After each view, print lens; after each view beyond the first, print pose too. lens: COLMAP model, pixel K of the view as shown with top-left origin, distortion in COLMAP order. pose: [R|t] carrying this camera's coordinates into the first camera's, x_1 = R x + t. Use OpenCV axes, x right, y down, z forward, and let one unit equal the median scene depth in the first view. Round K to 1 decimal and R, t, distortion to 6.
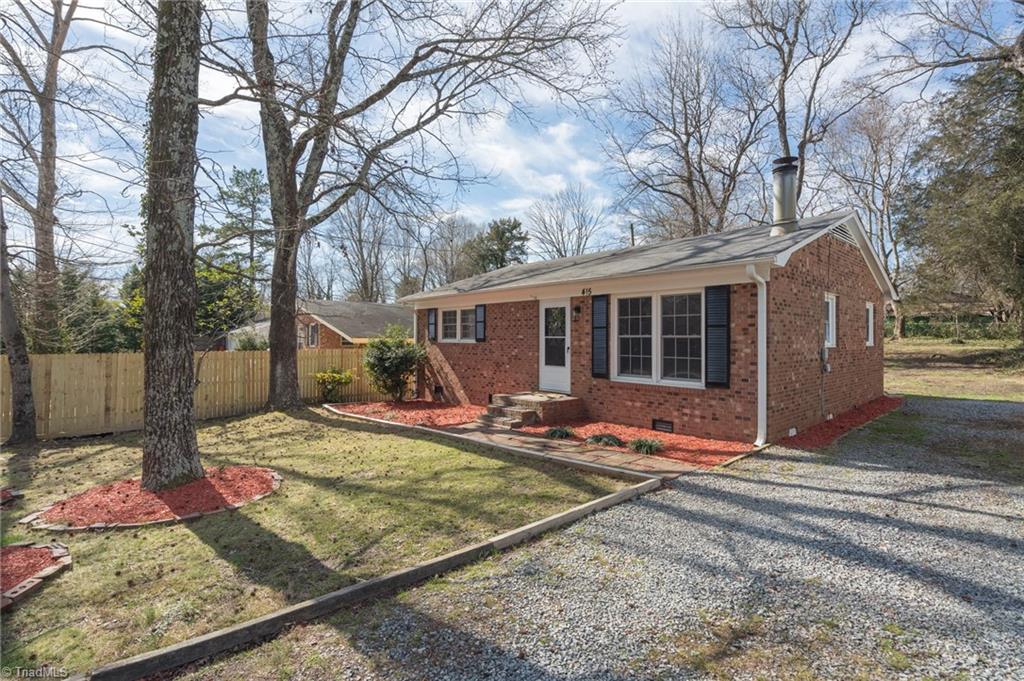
lens RADIAL K [[455.4, 0, 511.3], [0, 455.4, 336.1], [0, 0, 1]] dist [0.000974, 0.000021]
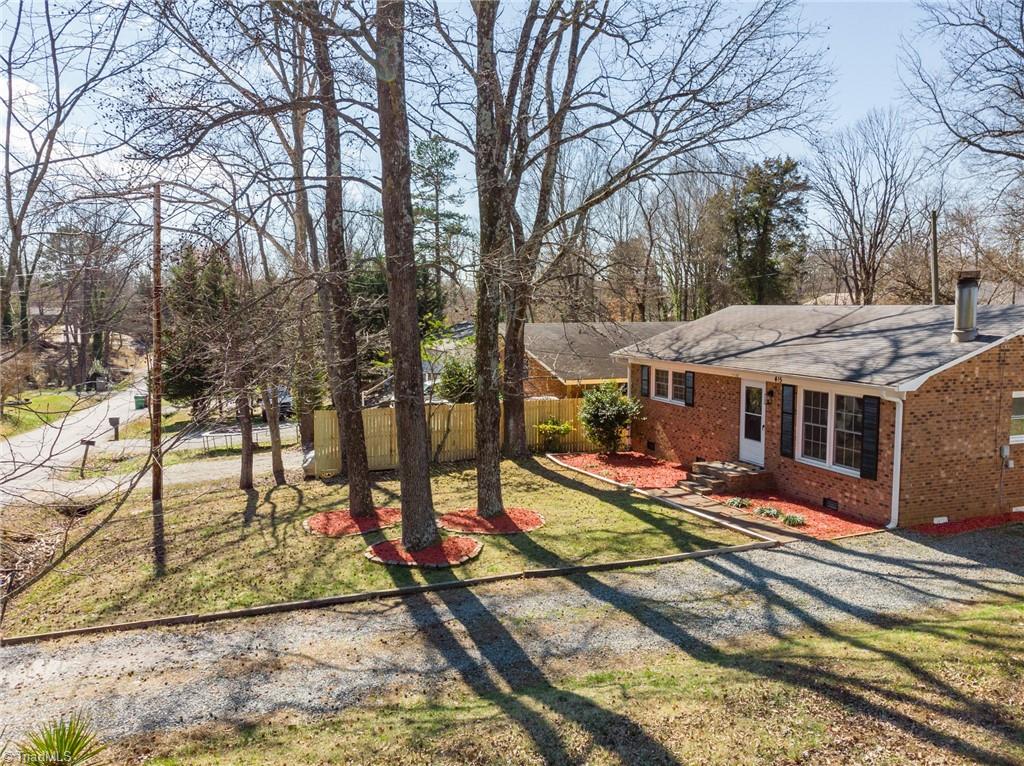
lens RADIAL K [[733.1, 0, 512.0], [0, 733.1, 383.0], [0, 0, 1]] dist [0.005582, 0.000267]
pose [[0.929143, 0.024846, -0.368886, 0.228784], [0.012618, 0.995027, 0.098801, -0.281250], [0.369506, -0.096455, 0.924209, -0.926428]]
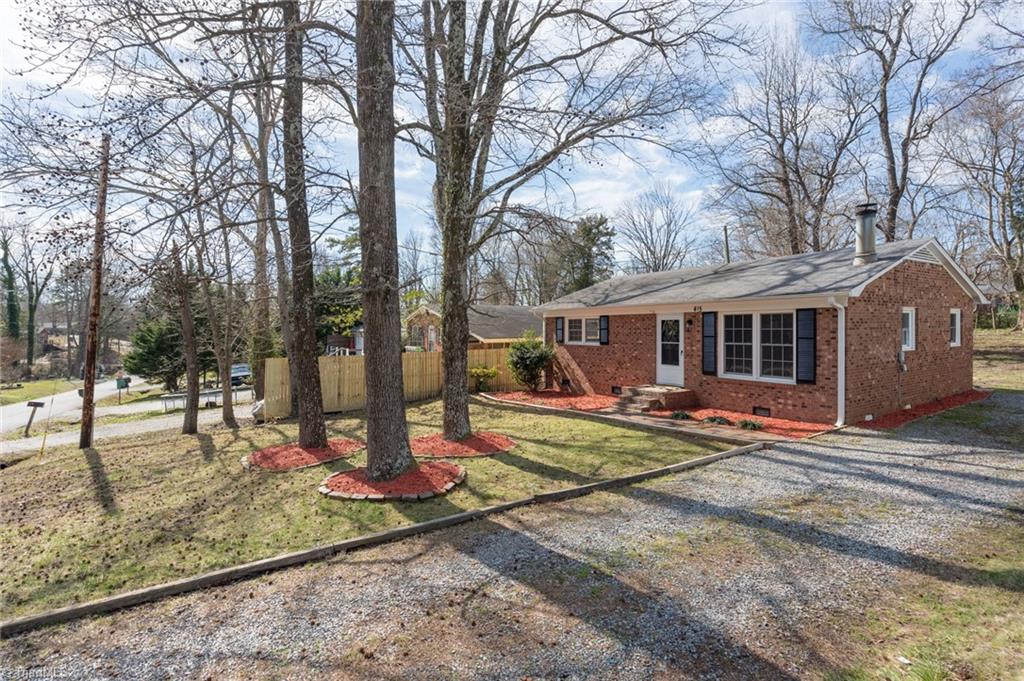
lens RADIAL K [[454.7, 0, 512.0], [0, 454.7, 340.5], [0, 0, 1]] dist [0.004506, 0.000460]
pose [[0.986063, -0.010468, -0.166043, -0.145922], [0.015960, 0.999368, 0.031775, -0.057930], [0.165606, -0.033982, 0.985606, -0.379740]]
